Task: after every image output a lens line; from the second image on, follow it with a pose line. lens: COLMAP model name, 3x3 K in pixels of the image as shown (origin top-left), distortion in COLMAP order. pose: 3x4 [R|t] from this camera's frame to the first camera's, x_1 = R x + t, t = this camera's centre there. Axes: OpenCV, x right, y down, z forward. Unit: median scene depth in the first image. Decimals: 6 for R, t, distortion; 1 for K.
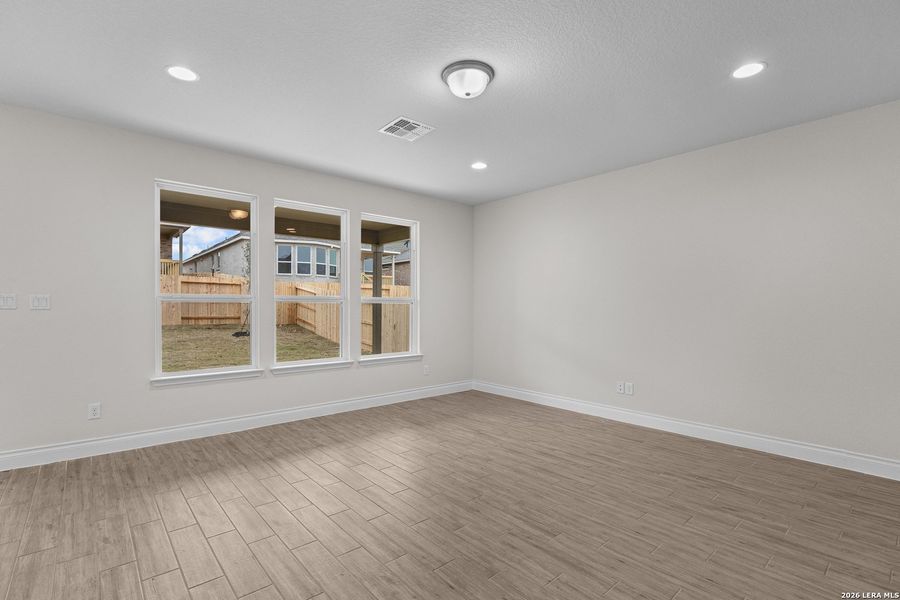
lens RADIAL K [[418.4, 0, 449.6], [0, 418.4, 309.2], [0, 0, 1]] dist [0.001120, 0.001397]
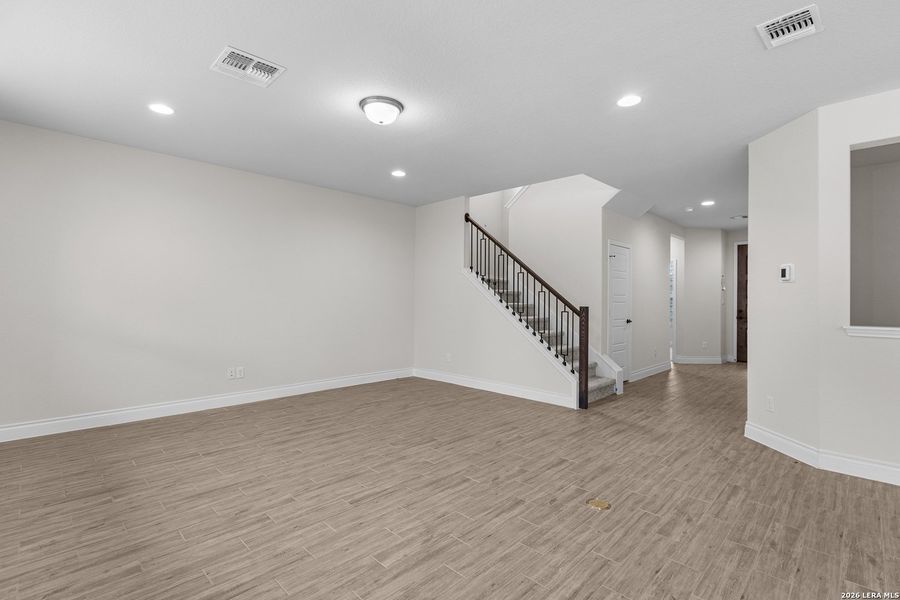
lens RADIAL K [[418.4, 0, 444.4], [0, 418.4, 300.1], [0, 0, 1]] dist [0.001120, 0.001397]
pose [[-0.065475, -0.004199, 0.997845, -0.256441], [-0.002139, 0.999989, 0.004067, -0.001756], [-0.997852, -0.001868, -0.065484, 0.199646]]
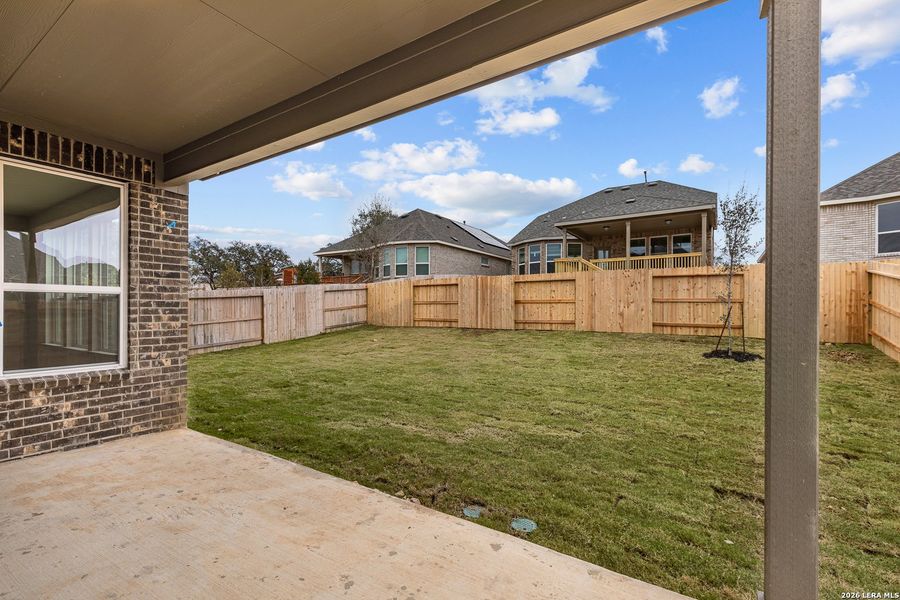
lens RADIAL K [[418.4, 0, 444.2], [0, 418.4, 306.3], [0, 0, 1]] dist [0.001120, 0.001397]
pose [[0.262145, -0.009281, -0.964984, -0.014027], [-0.008983, 0.999887, -0.012057, 0.001073], [0.964987, 0.011829, 0.262032, 0.542319]]
